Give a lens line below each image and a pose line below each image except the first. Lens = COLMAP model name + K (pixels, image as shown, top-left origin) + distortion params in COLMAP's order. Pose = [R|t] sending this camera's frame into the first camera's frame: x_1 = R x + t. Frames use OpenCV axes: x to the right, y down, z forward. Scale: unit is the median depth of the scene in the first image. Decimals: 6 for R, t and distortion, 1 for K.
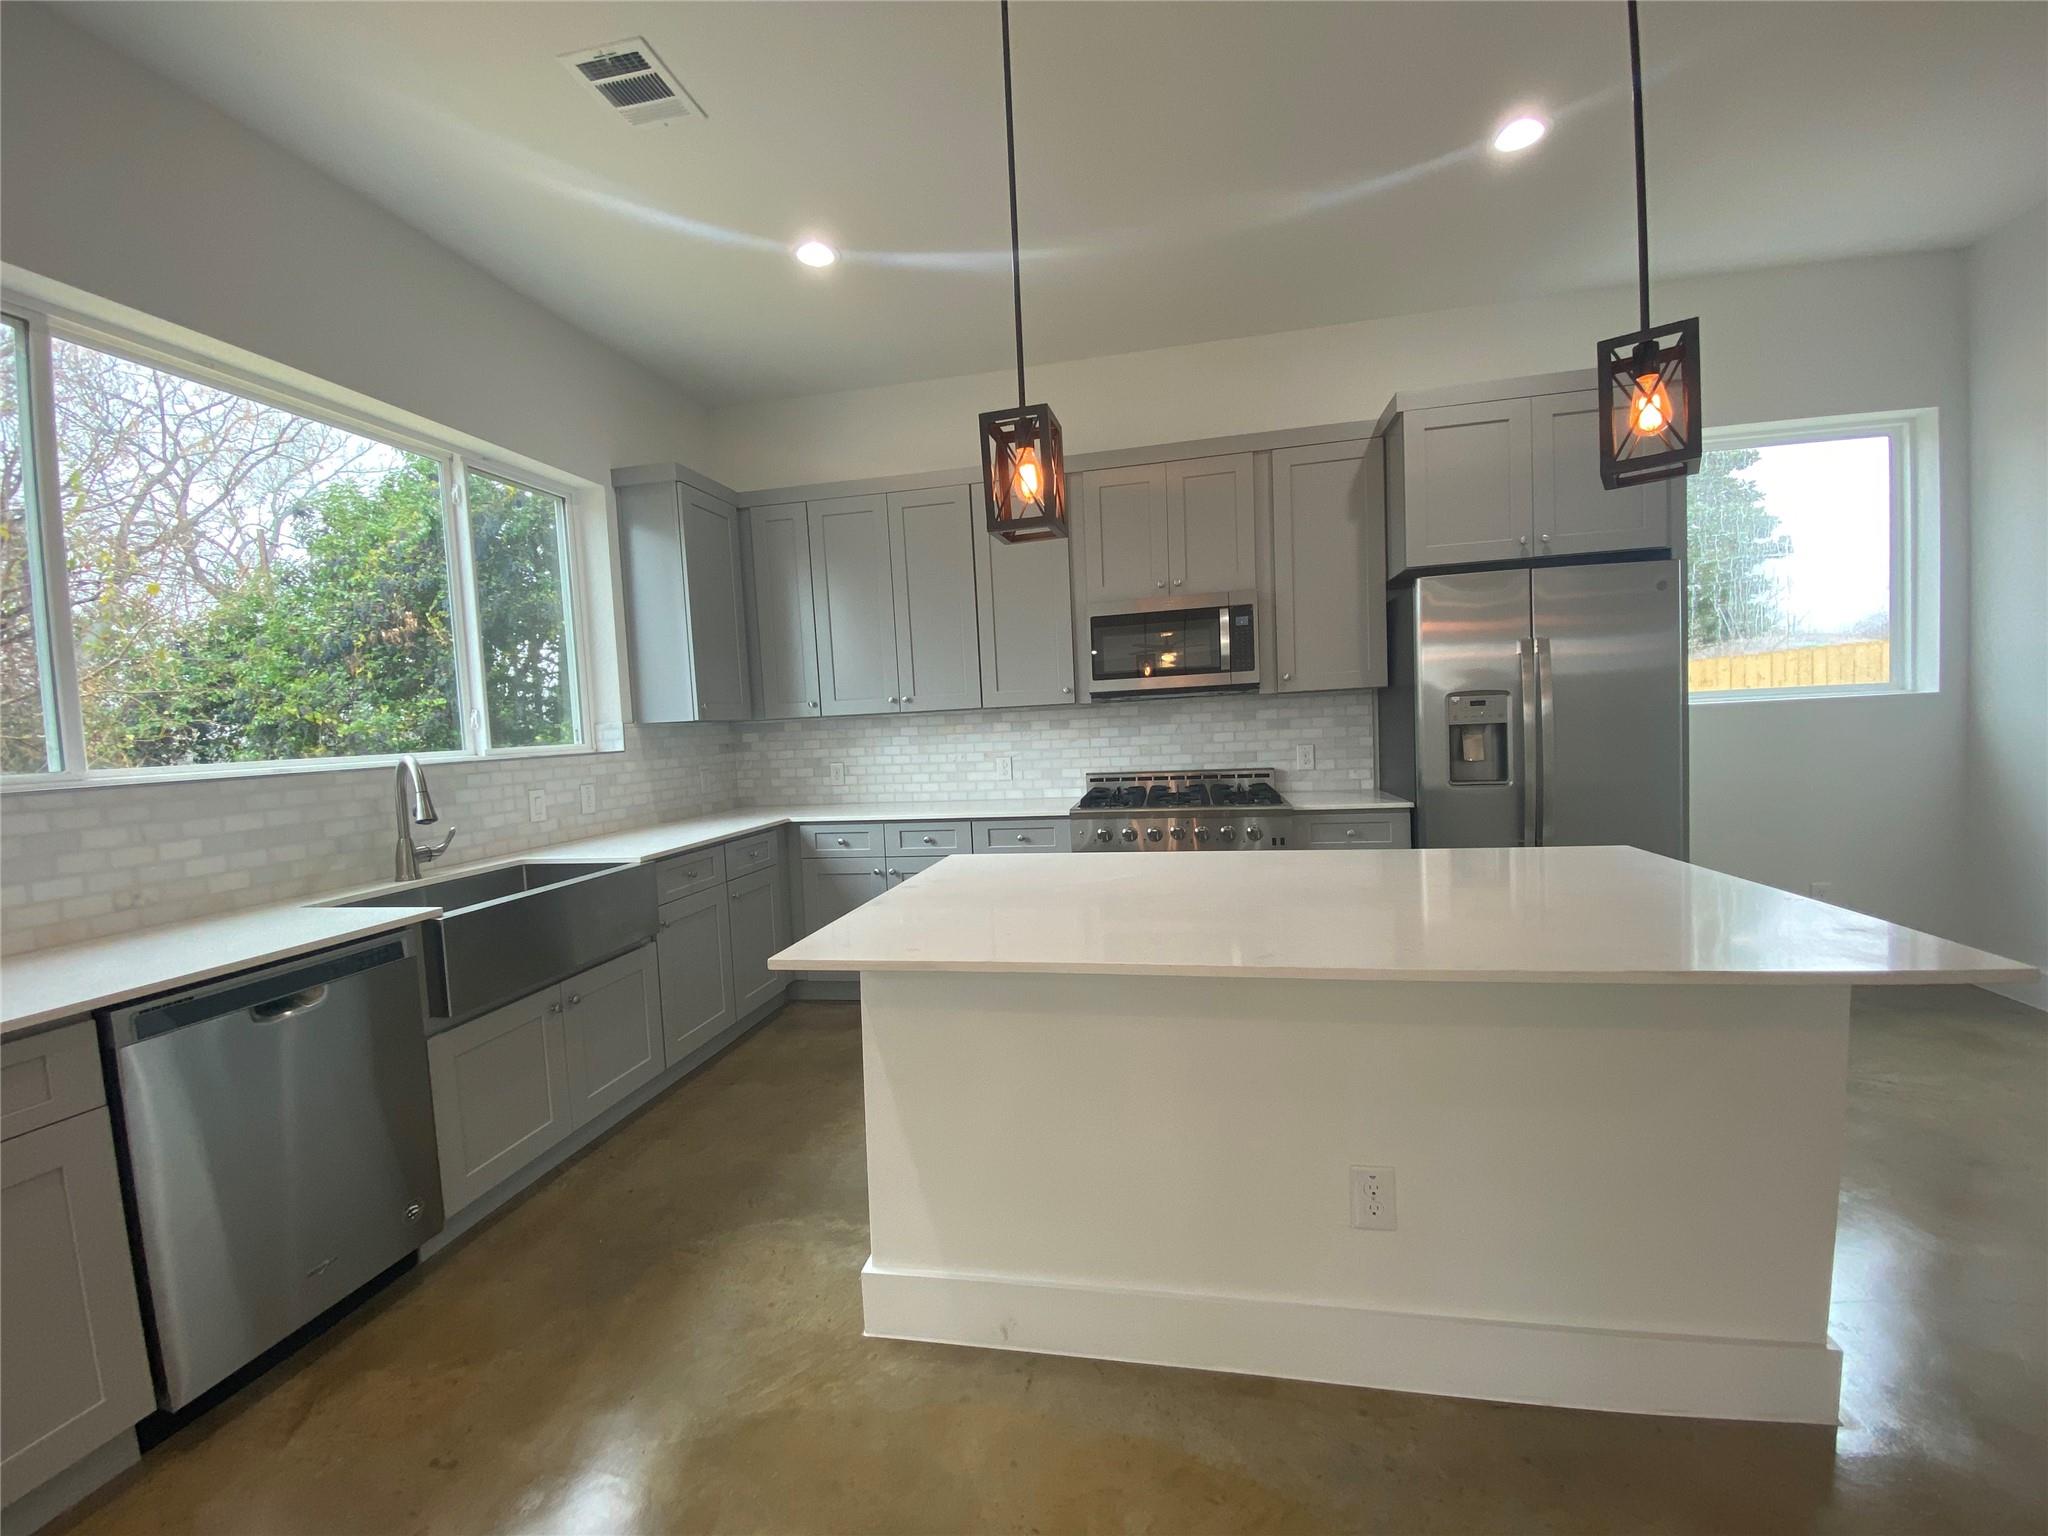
lens RADIAL K [[824.8, 0, 1016.8], [0, 824.8, 769.0], [0, 0, 1]] dist [0.044469, -0.034157]
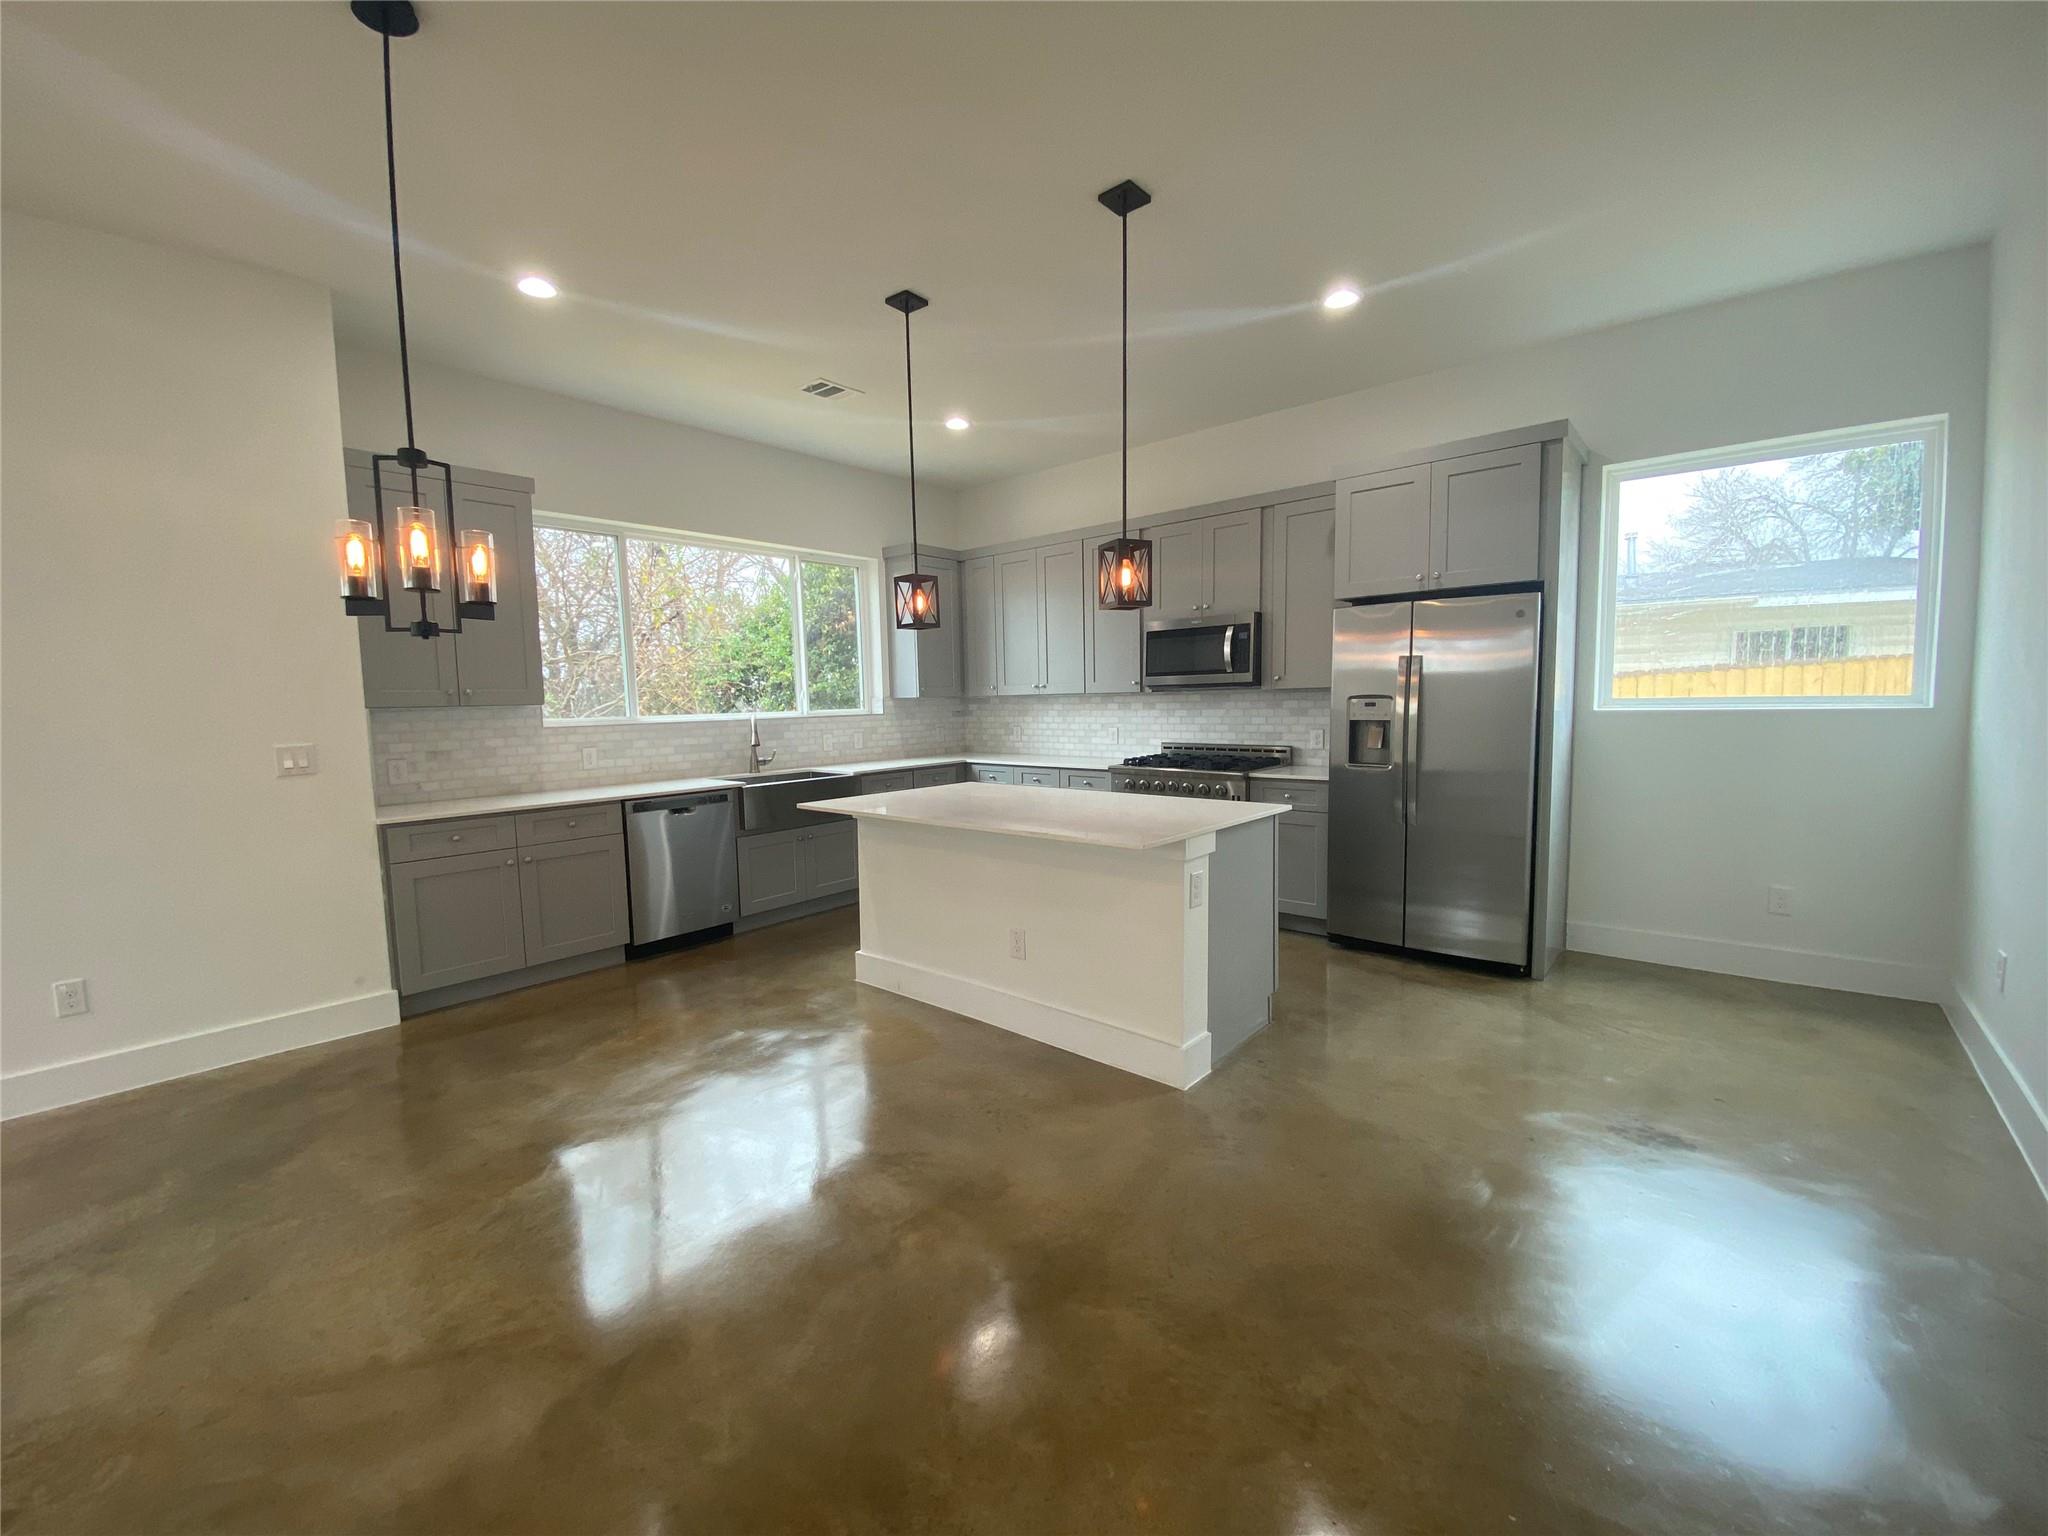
lens RADIAL K [[824.8, 0, 1016.8], [0, 824.8, 769.0], [0, 0, 1]] dist [0.044469, -0.034157]
pose [[0.873597, 0.071769, -0.481328, 0.600861], [-0.047160, 0.996896, 0.063050, -0.028958], [0.484359, -0.032381, 0.874270, -0.356556]]
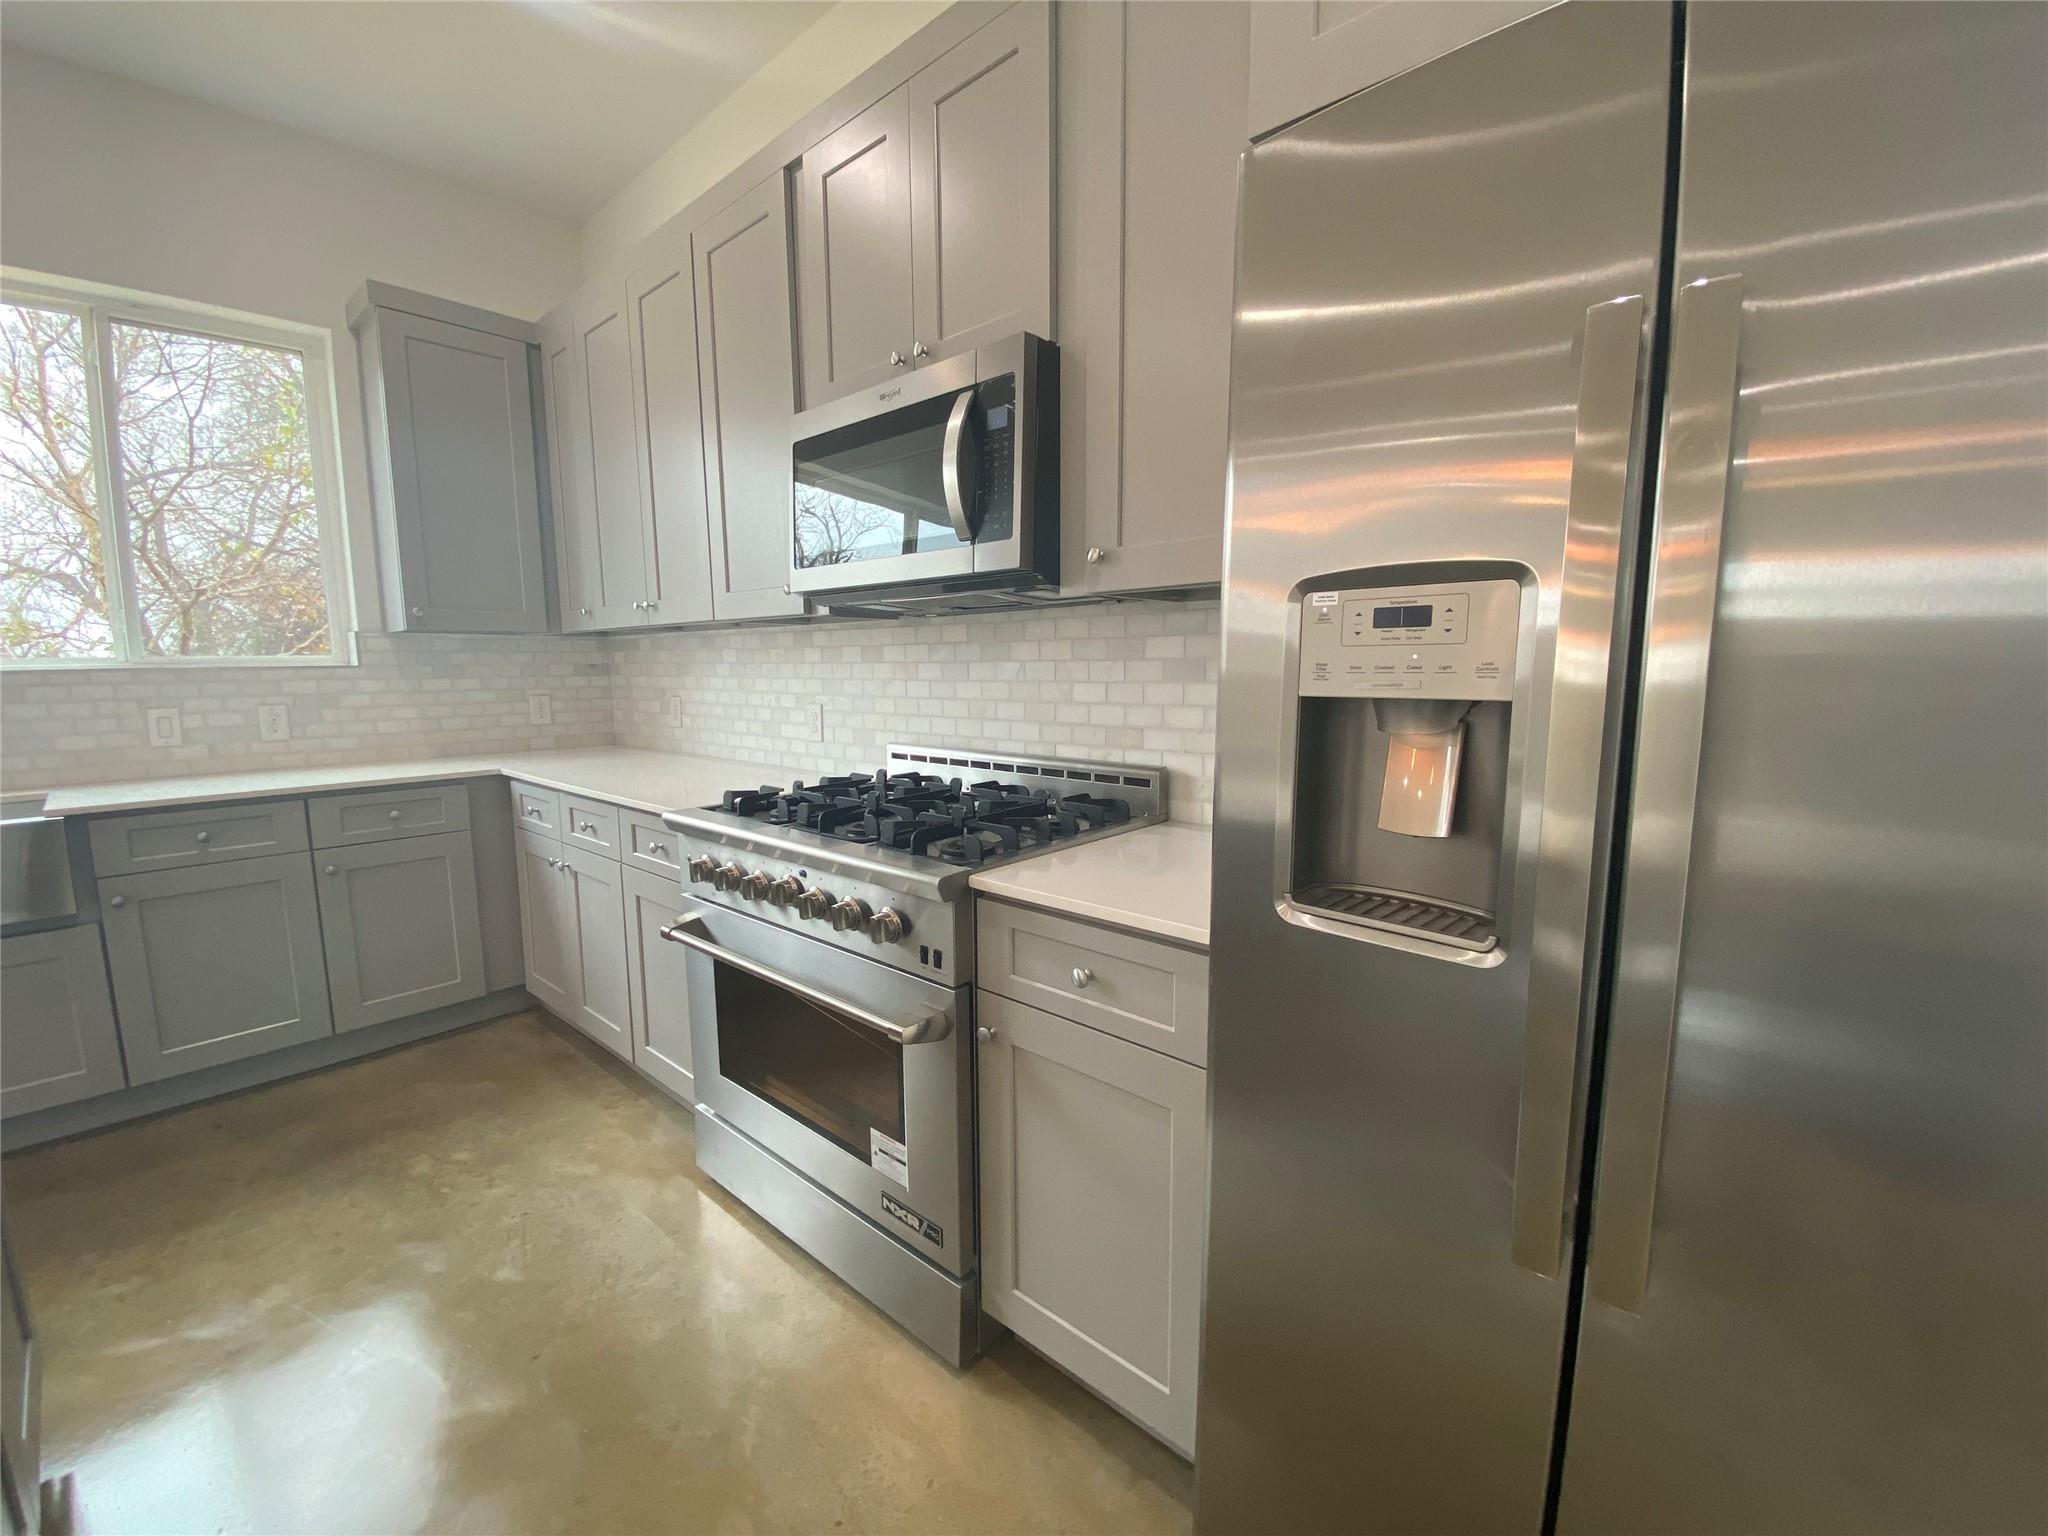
lens RADIAL K [[824.8, 0, 1016.8], [0, 824.8, 769.0], [0, 0, 1]] dist [0.044469, -0.034157]
pose [[0.862919, 0.104074, -0.494509, 0.496389], [-0.062076, 0.992982, 0.100660, -0.043965], [0.501515, -0.056165, 0.863324, 0.615287]]
